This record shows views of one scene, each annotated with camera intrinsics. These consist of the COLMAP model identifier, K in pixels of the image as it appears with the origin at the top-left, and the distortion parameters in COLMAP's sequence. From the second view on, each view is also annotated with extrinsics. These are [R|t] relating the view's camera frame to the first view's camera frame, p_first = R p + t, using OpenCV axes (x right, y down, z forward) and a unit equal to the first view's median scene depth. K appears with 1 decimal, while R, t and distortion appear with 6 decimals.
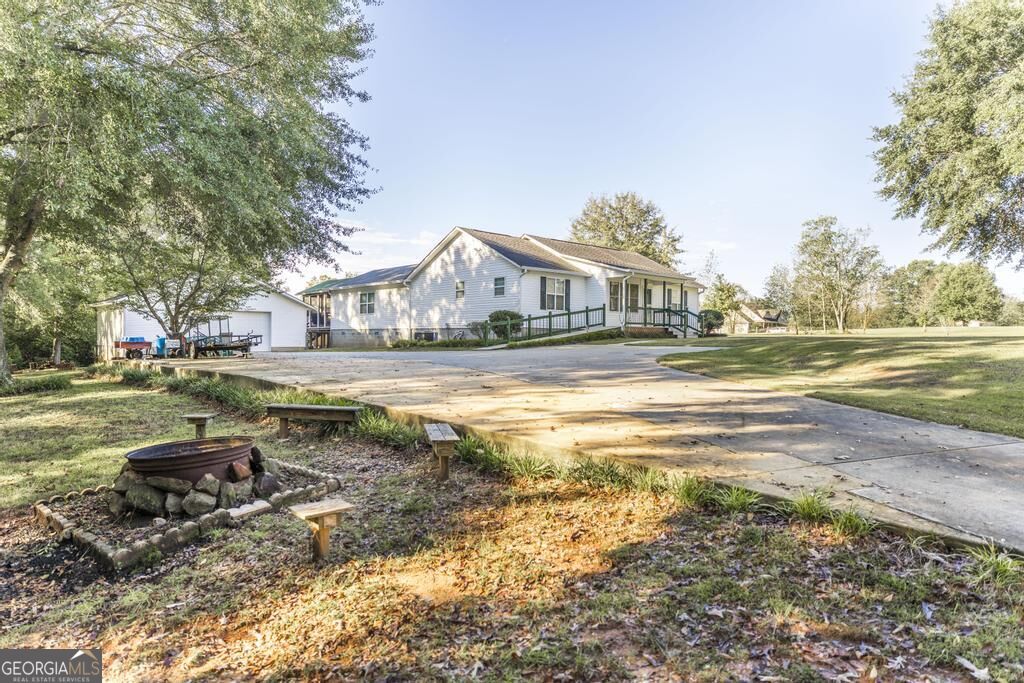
lens RADIAL K [[648.4, 0, 512.4], [0, 648.4, 345.0], [0, 0, 1]] dist [-0.019747, 0.000809]
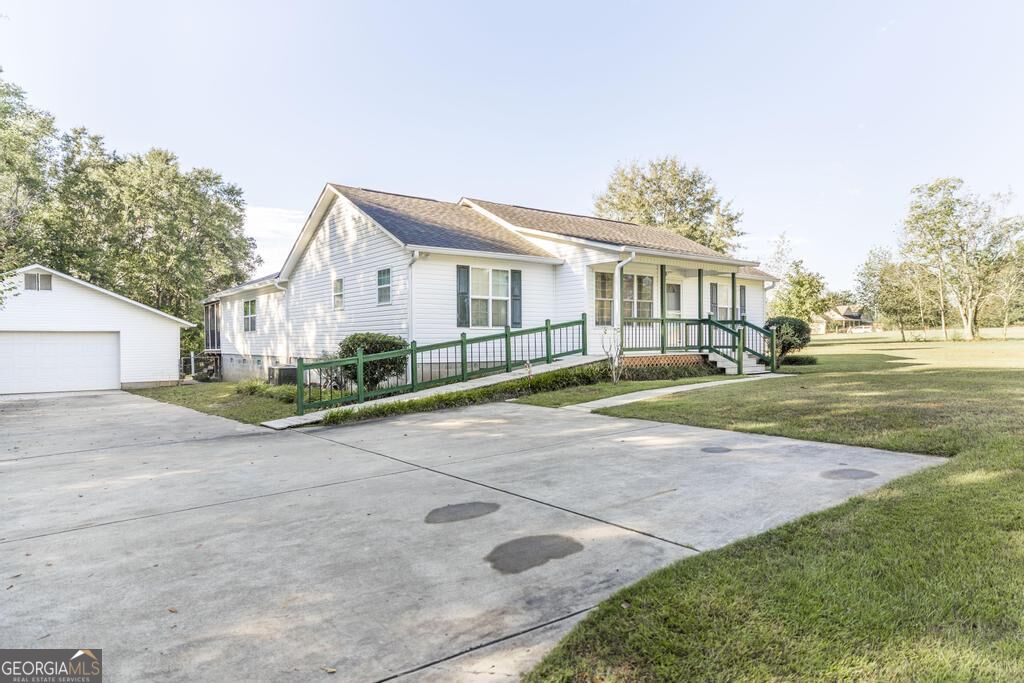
lens RADIAL K [[648.4, 0, 511.5], [0, 648.4, 339.0], [0, 0, 1]] dist [-0.019747, 0.000809]
pose [[0.995216, -0.015732, -0.096429, 0.123444], [0.014803, 0.999837, -0.010338, -0.034606], [0.096576, 0.008861, 0.995286, 0.423501]]
